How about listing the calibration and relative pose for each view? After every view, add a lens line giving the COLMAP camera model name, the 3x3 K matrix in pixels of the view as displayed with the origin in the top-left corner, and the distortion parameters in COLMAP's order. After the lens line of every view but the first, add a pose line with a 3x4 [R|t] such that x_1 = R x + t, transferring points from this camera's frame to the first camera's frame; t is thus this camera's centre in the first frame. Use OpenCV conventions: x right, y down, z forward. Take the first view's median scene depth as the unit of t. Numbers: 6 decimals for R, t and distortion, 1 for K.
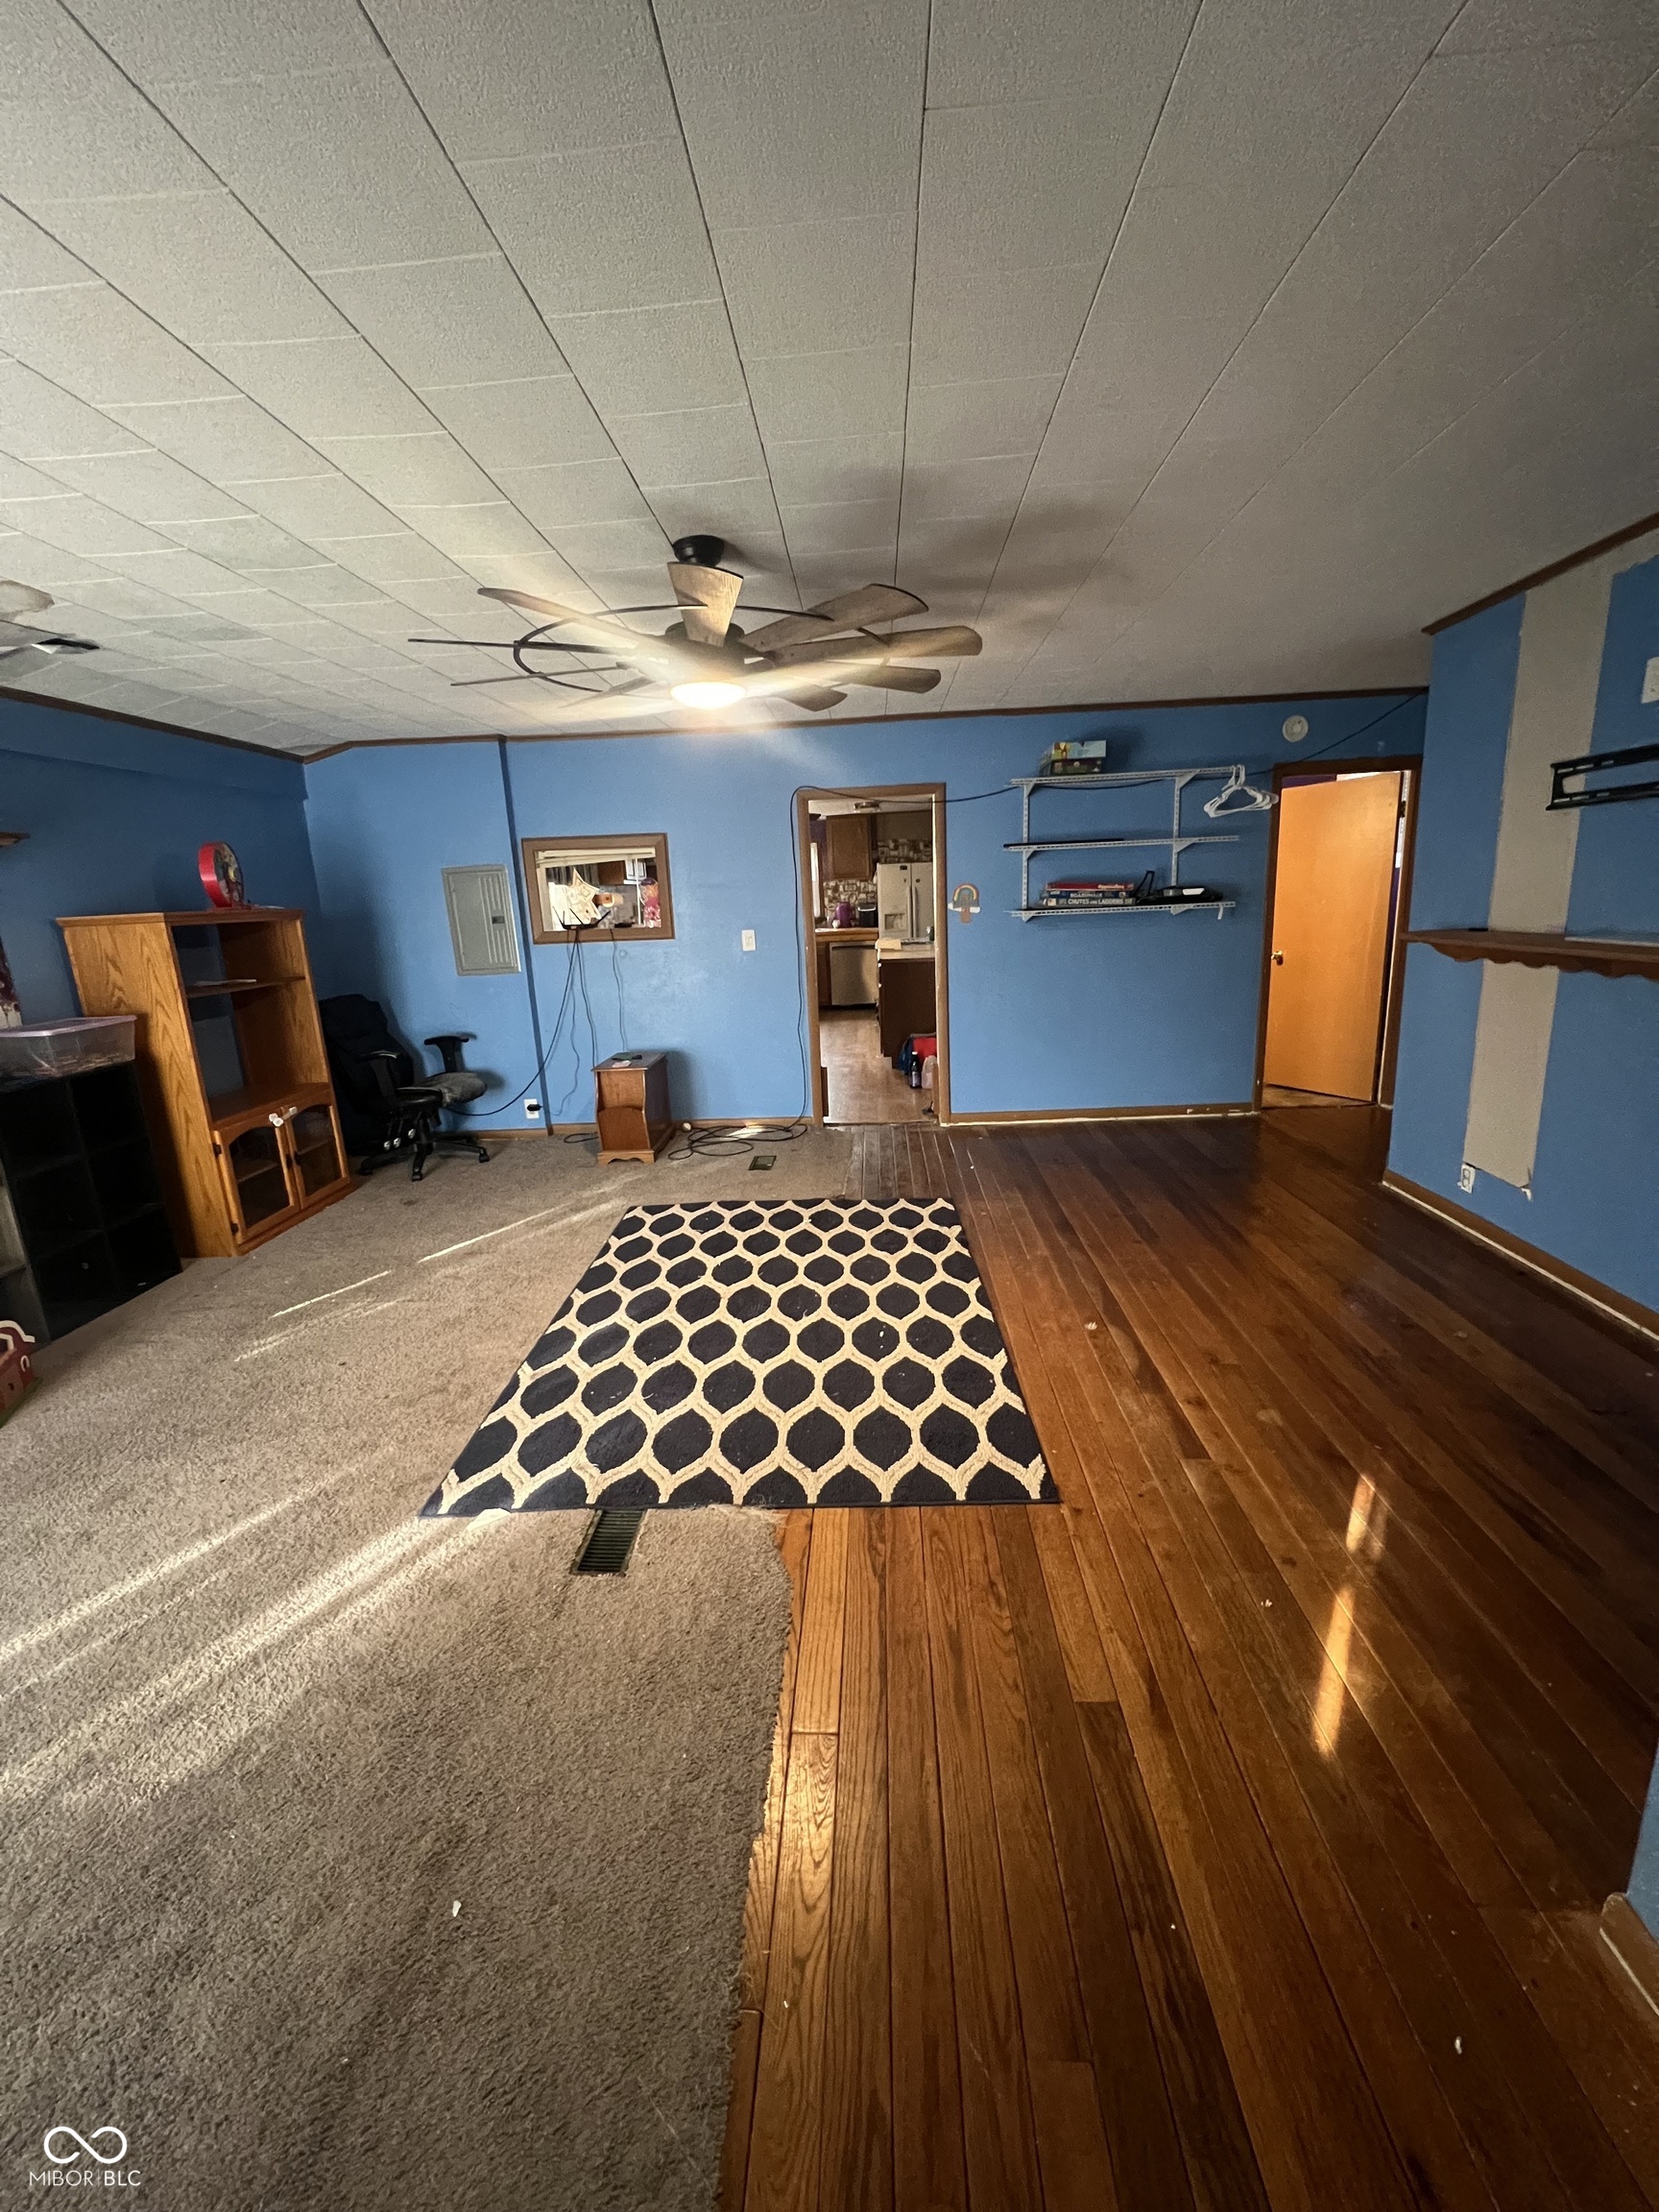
lens RADIAL K [[889.6, 0, 833.2], [0, 889.6, 1107.2], [0, 0, 1]] dist [-0.000029, 0.000001]
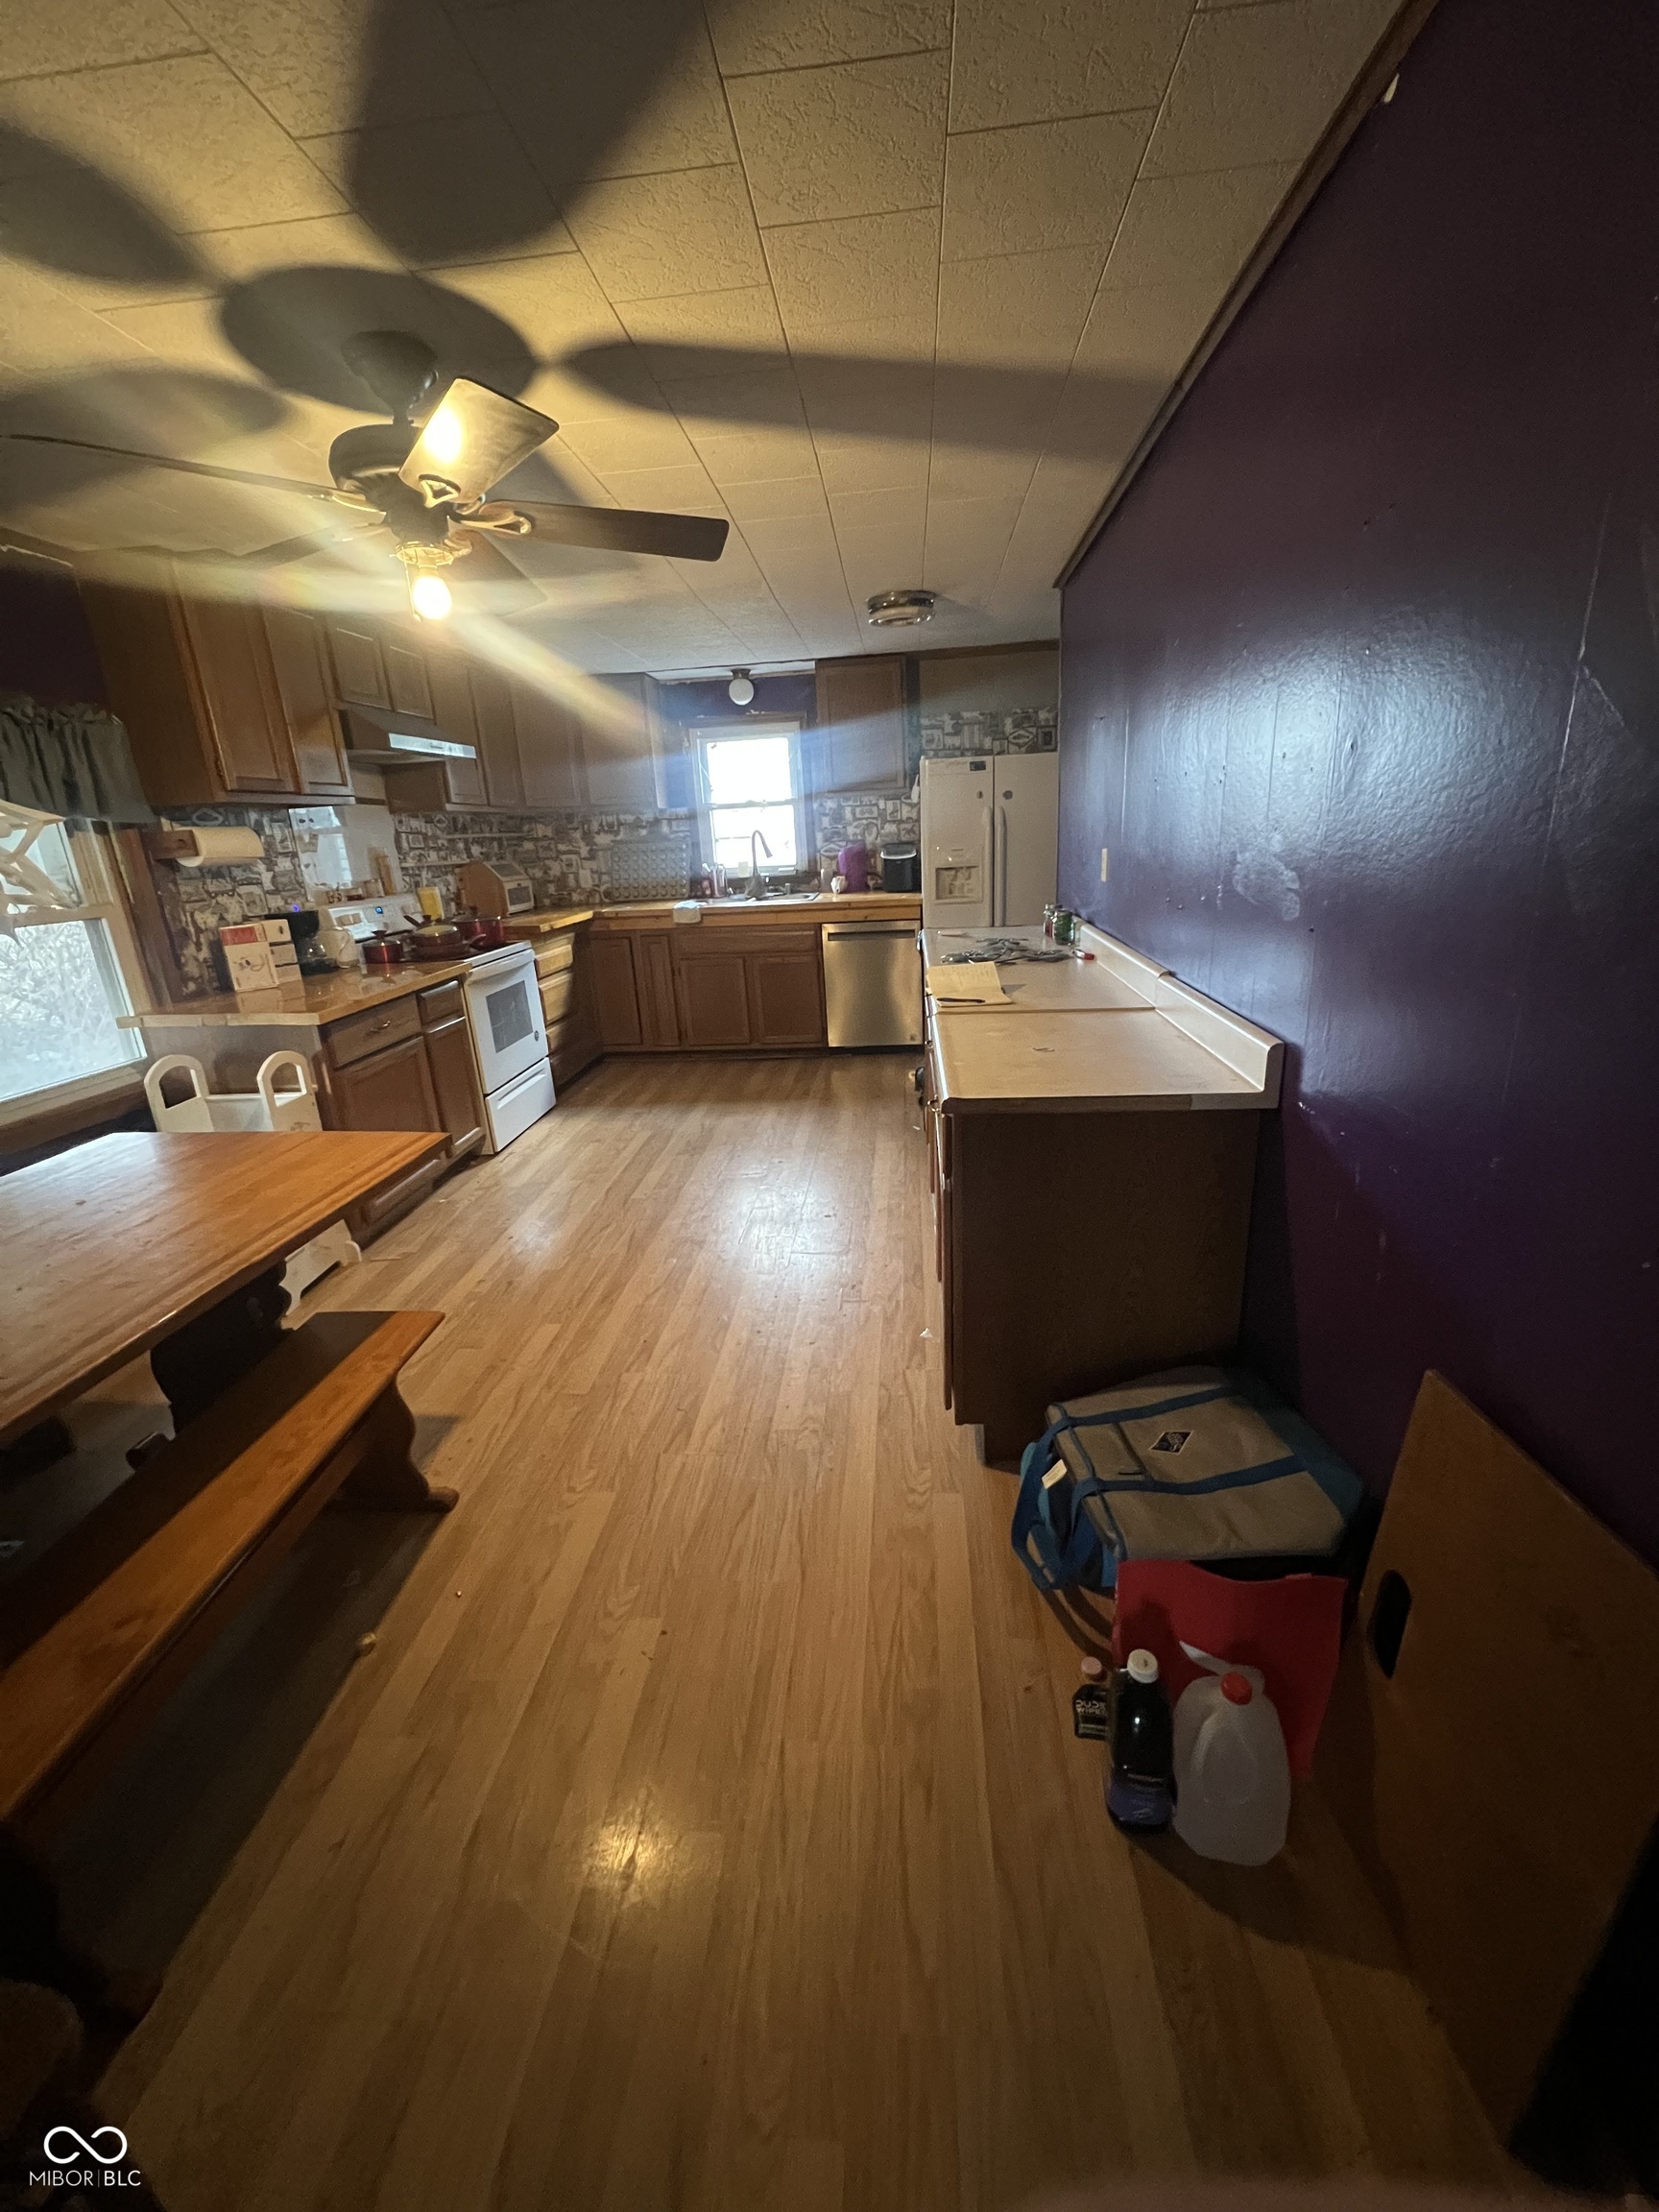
lens RADIAL K [[889.6, 0, 826.7], [0, 889.6, 1105.7], [0, 0, 1]] dist [-0.000029, 0.000001]
pose [[0.999035, 0.001548, -0.043894, 0.019616], [0.001805, 0.997087, 0.076251, -0.120919], [0.043884, -0.076256, 0.996122, 0.491894]]
